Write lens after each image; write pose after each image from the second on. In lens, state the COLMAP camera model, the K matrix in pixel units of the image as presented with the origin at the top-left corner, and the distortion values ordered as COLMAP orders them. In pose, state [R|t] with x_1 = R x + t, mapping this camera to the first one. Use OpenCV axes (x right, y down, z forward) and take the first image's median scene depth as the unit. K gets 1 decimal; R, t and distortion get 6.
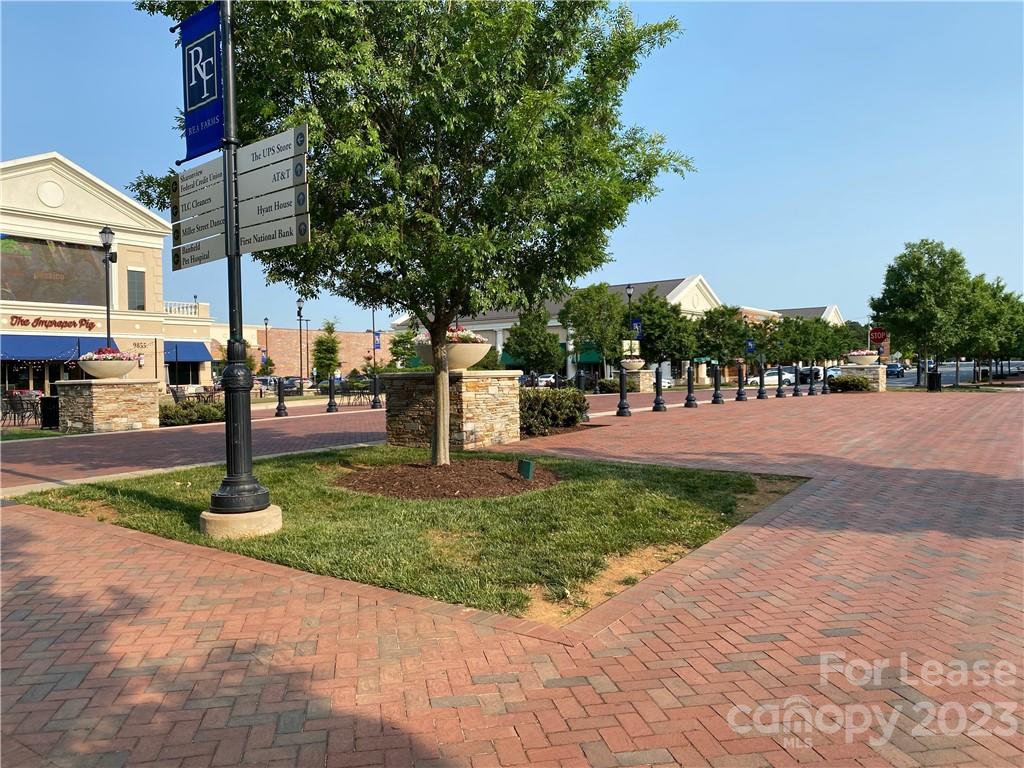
lens RADIAL K [[706.1, 0, 512.0], [0, 706.1, 384.0], [0, 0, 1]] dist [0.003864, 0.002316]
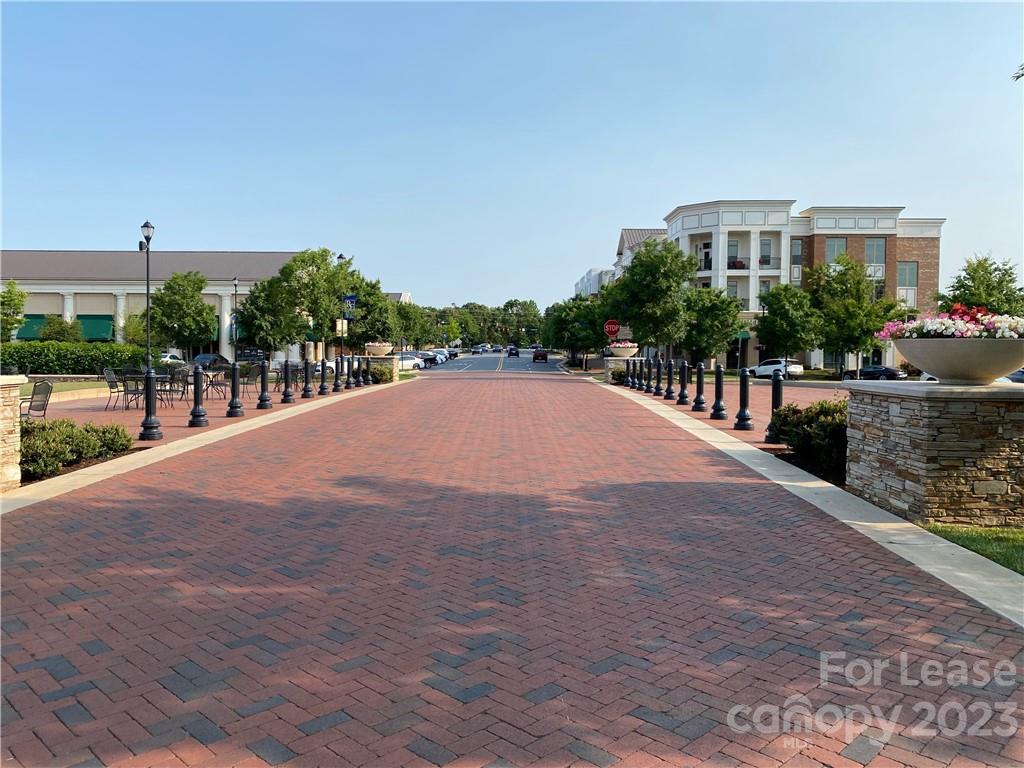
lens RADIAL K [[706.1, 0, 512.0], [0, 706.1, 384.0], [0, 0, 1]] dist [0.003864, 0.002316]
pose [[0.811768, -0.000302, 0.583979, -0.302755], [-0.016264, 0.999600, 0.023126, -0.010401], [-0.583753, -0.028271, 0.811439, 0.310903]]
